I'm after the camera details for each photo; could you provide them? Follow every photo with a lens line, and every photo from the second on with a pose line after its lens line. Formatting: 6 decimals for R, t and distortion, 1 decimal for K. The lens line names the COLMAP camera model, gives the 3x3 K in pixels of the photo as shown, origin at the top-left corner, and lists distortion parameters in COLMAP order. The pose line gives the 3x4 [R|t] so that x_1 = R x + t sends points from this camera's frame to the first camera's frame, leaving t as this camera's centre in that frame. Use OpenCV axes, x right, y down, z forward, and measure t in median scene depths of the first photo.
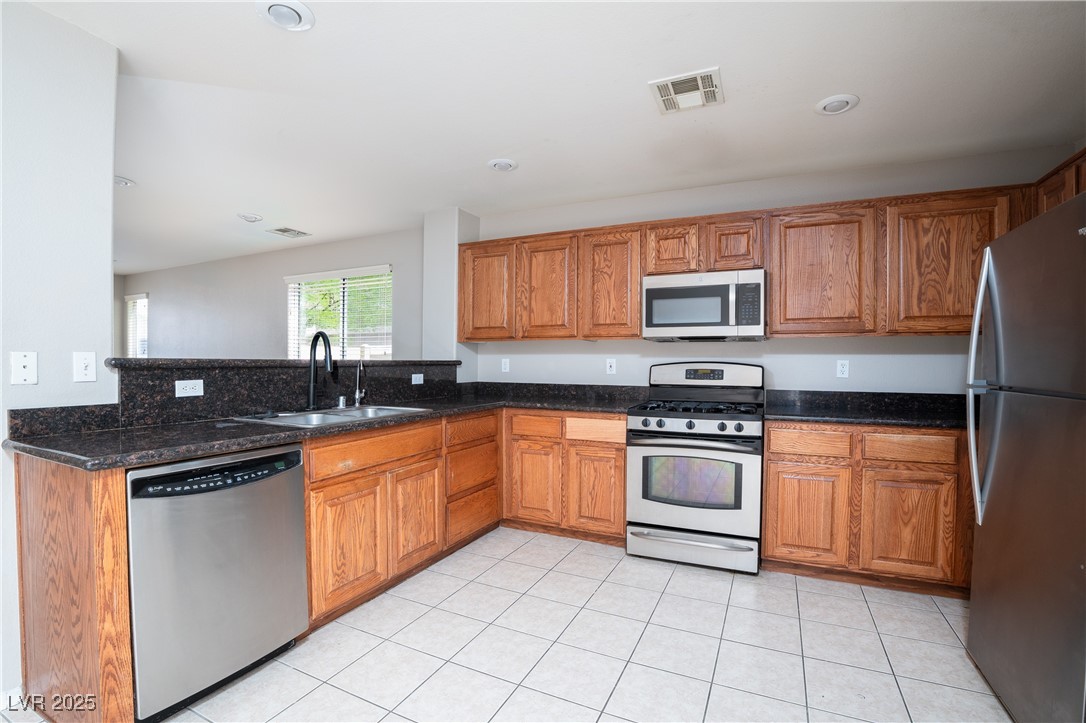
lens RADIAL K [[487.3, 0, 548.9], [0, 487.3, 367.4], [0, 0, 1]] dist [-0.037118, 0.000049]
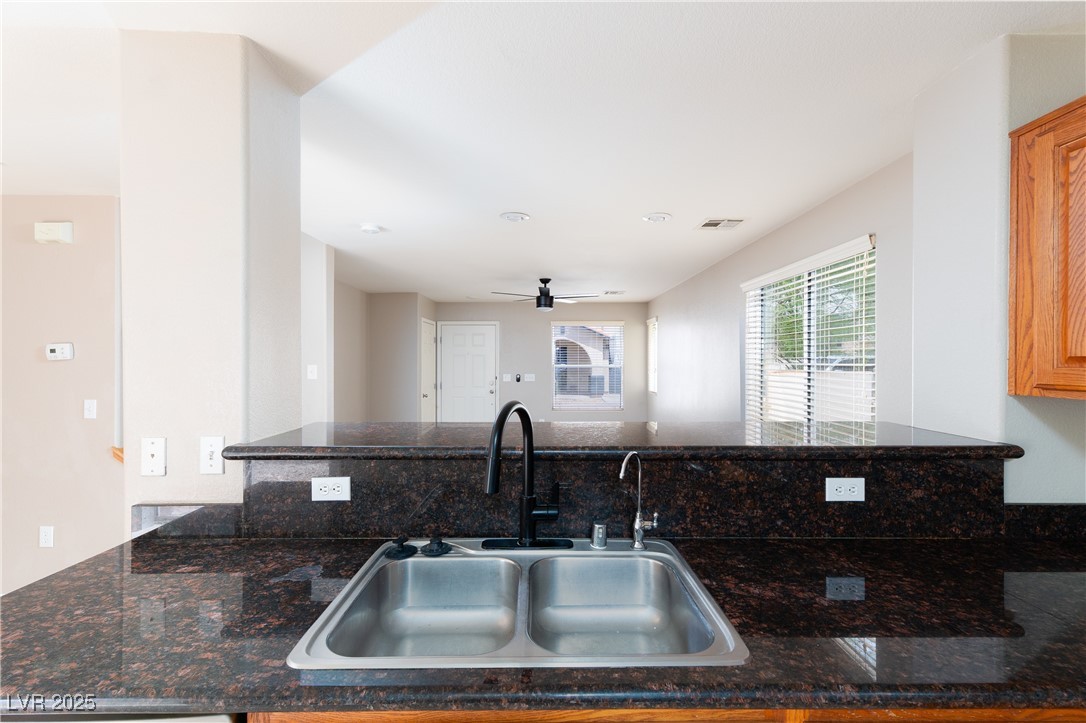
lens RADIAL K [[465.9, 0, 539.2], [0, 465.9, 352.8], [0, 0, 1]] dist [0.008842, -0.000035]
pose [[0.421846, -0.021931, -0.906402, -0.015576], [-0.008326, 0.999572, -0.028060, -0.090142], [0.906629, 0.019383, 0.421483, 0.664606]]
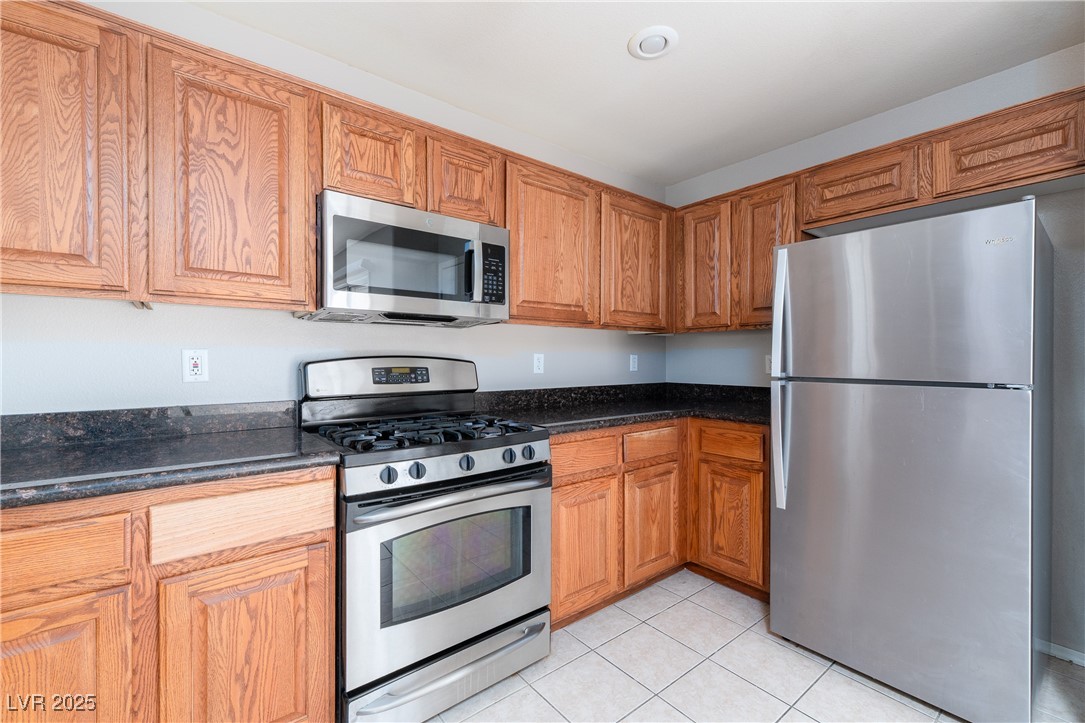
lens RADIAL K [[465.4, 0, 563.6], [0, 465.4, 361.6], [0, 0, 1]] dist [0.008842, -0.000035]
pose [[0.445782, -0.010450, 0.895081, -0.147206], [0.010732, 0.999922, 0.006329, -0.005780], [-0.895077, 0.006785, 0.445859, 0.592331]]
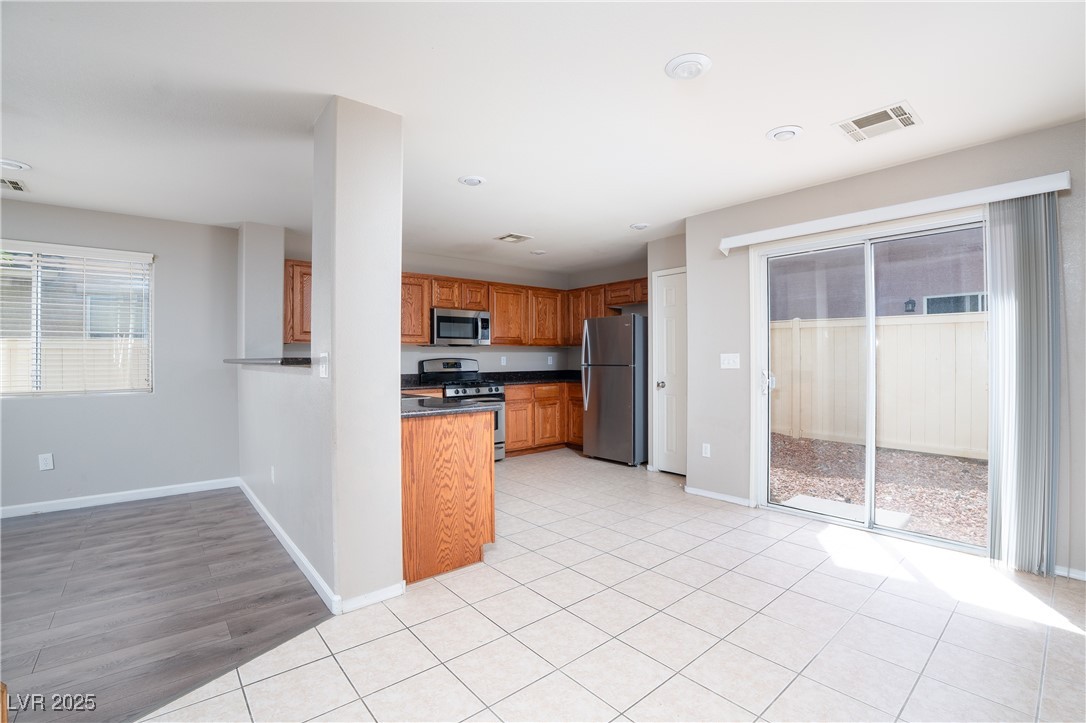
lens RADIAL K [[465.9, 0, 541.8], [0, 465.9, 355.8], [0, 0, 1]] dist [0.008842, -0.000035]
pose [[0.456580, -0.003603, 0.889675, -1.147395], [0.018273, 0.999819, -0.005329, -0.005687], [-0.889495, 0.018690, 0.456563, -0.072247]]
